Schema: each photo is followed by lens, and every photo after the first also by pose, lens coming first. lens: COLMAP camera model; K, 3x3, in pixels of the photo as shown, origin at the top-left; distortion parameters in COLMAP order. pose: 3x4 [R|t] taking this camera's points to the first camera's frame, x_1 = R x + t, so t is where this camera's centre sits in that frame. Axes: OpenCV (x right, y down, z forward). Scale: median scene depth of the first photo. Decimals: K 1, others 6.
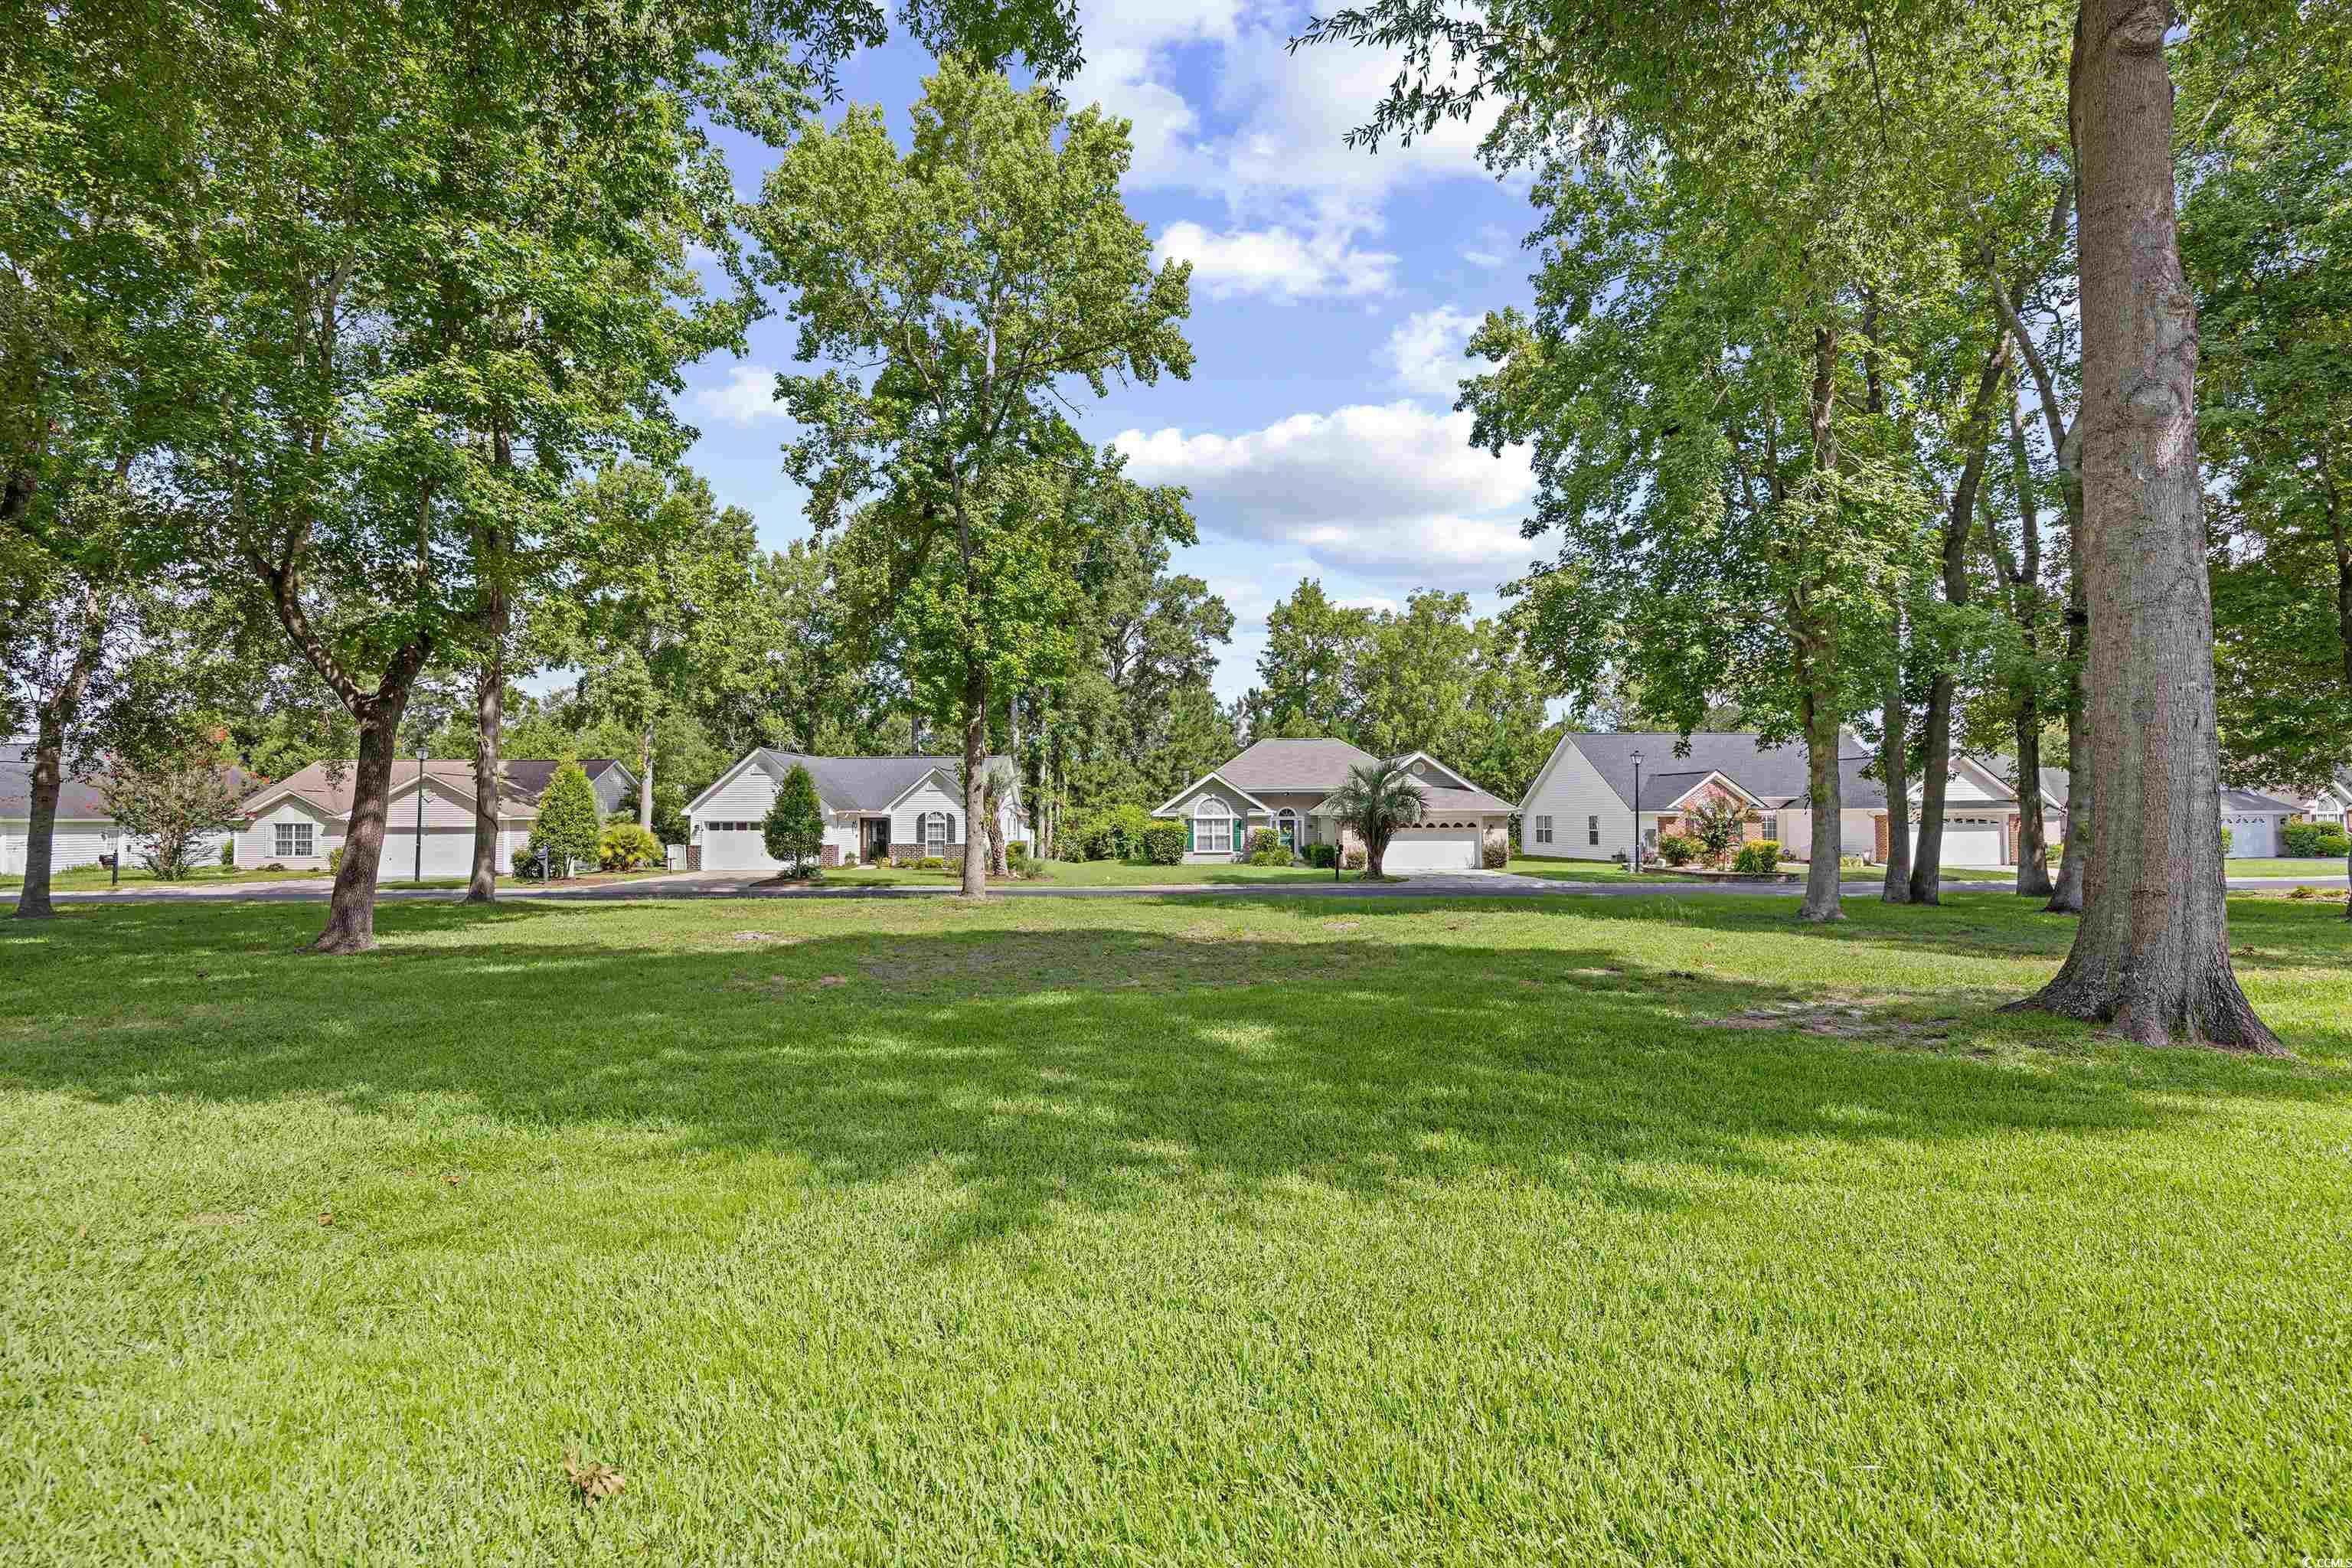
lens RADIAL K [[1079.6, 0, 1176.3], [0, 1079.6, 789.4], [0, 0, 1]] dist [-0.017003, 0.002835]
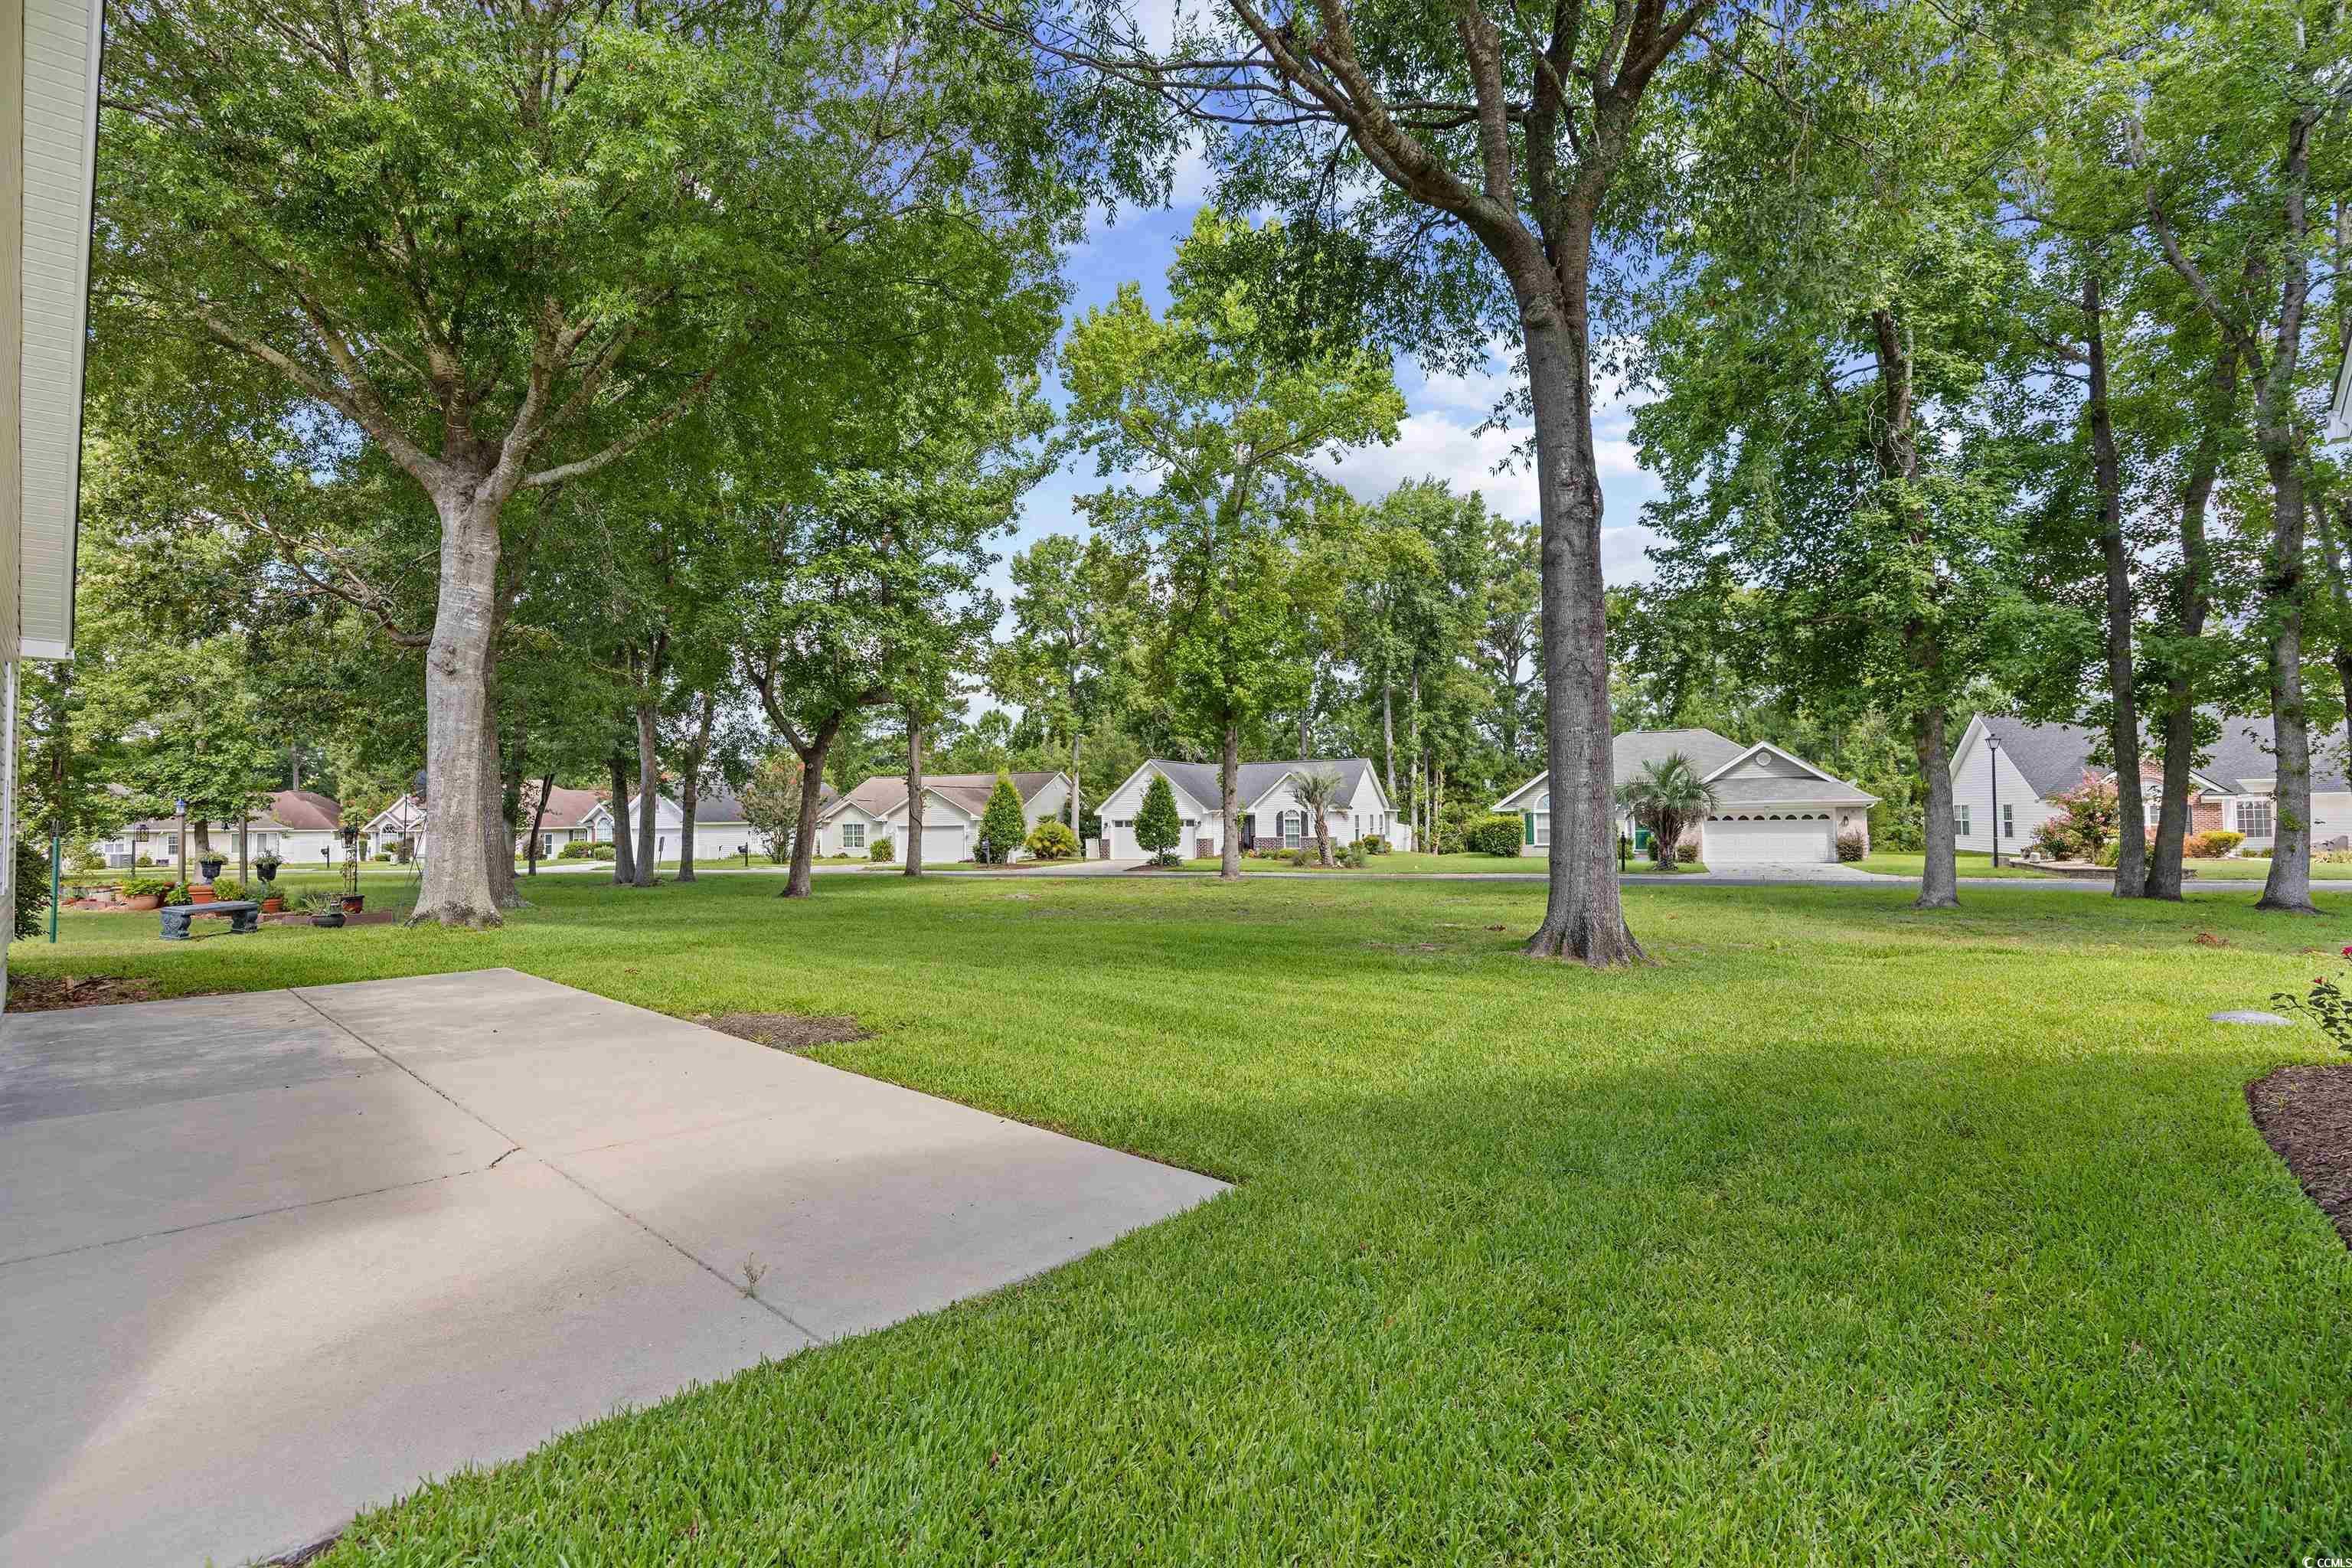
lens RADIAL K [[1079.6, 0, 1182.3], [0, 1079.6, 788.1], [0, 0, 1]] dist [-0.017003, 0.002835]
pose [[0.908110, -0.020800, -0.418214, 0.156359], [0.022236, 0.999752, -0.001439, -0.003283], [0.418140, -0.007993, 0.908347, -0.096036]]
